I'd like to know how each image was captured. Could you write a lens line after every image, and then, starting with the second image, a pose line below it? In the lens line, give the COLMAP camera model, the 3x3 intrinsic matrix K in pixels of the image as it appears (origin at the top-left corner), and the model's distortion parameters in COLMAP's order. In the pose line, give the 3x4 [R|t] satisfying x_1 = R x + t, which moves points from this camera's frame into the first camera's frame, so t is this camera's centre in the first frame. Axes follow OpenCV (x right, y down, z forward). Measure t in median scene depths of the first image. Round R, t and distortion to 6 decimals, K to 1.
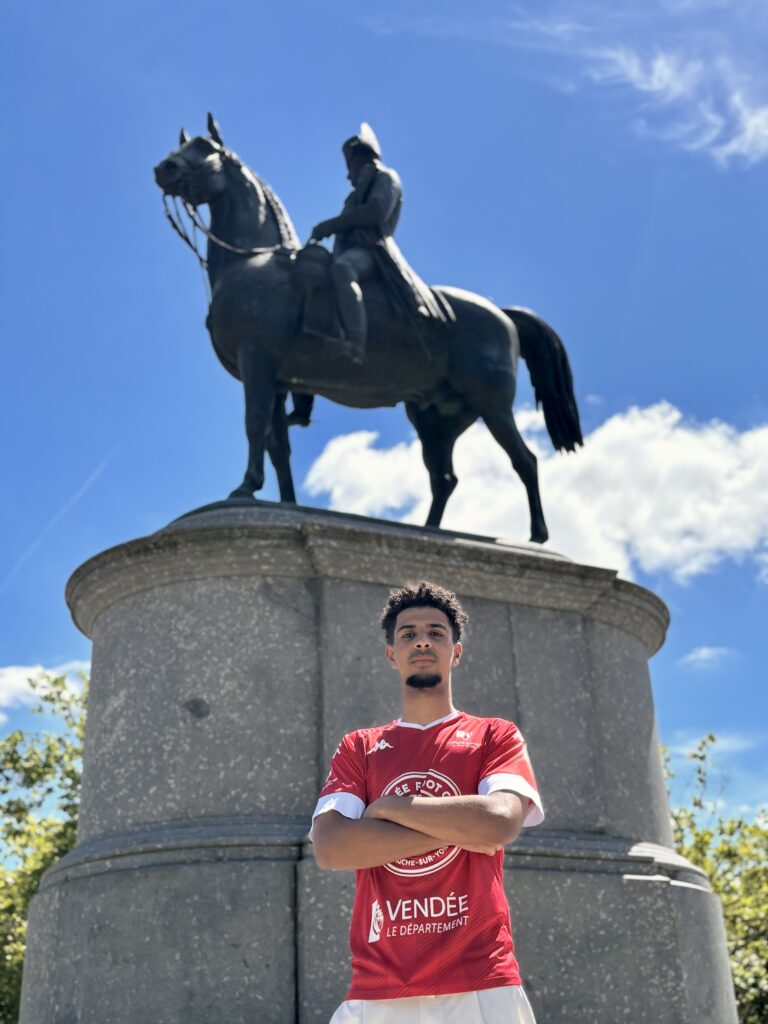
lens RADIAL K [[1292.8, 0, 373.7], [0, 1292.8, 486.0], [0, 0, 1]] dist [0.117440, -0.364094]
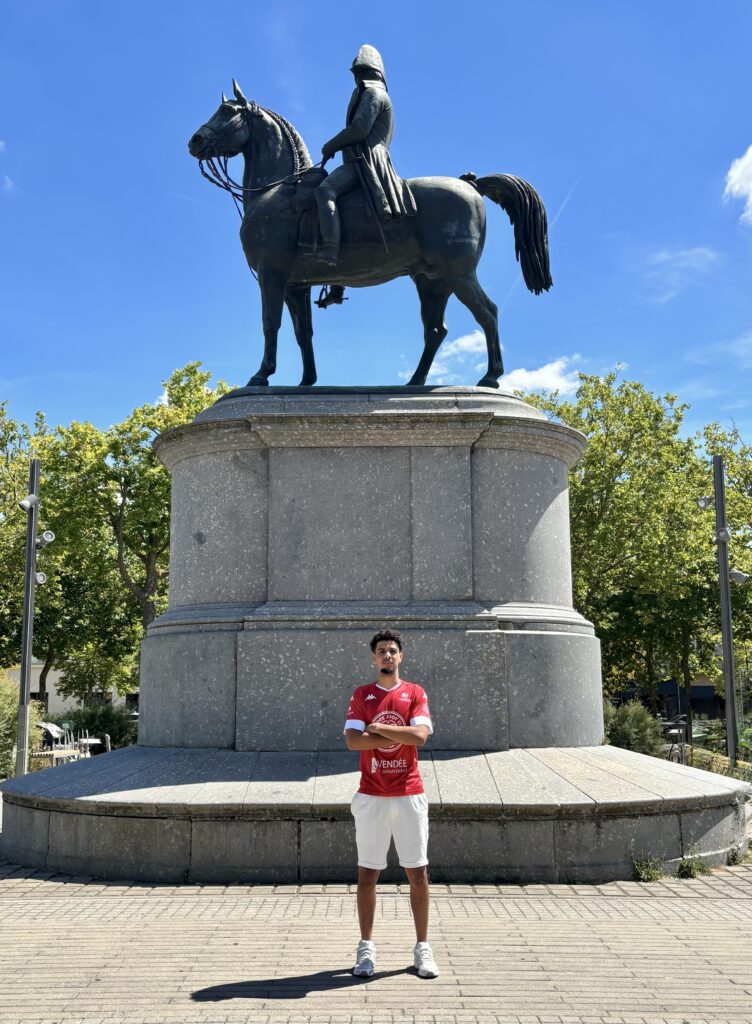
lens RADIAL K [[1017.5, 0, 358.9], [0, 1017.5, 541.9], [0, 0, 1]] dist [0.199837, -0.644239]
pose [[0.903254, -0.032338, -0.427886, 0.578195], [0.165621, 0.946162, 0.278114, -0.144953], [0.395856, -0.322074, 0.859981, -0.029648]]
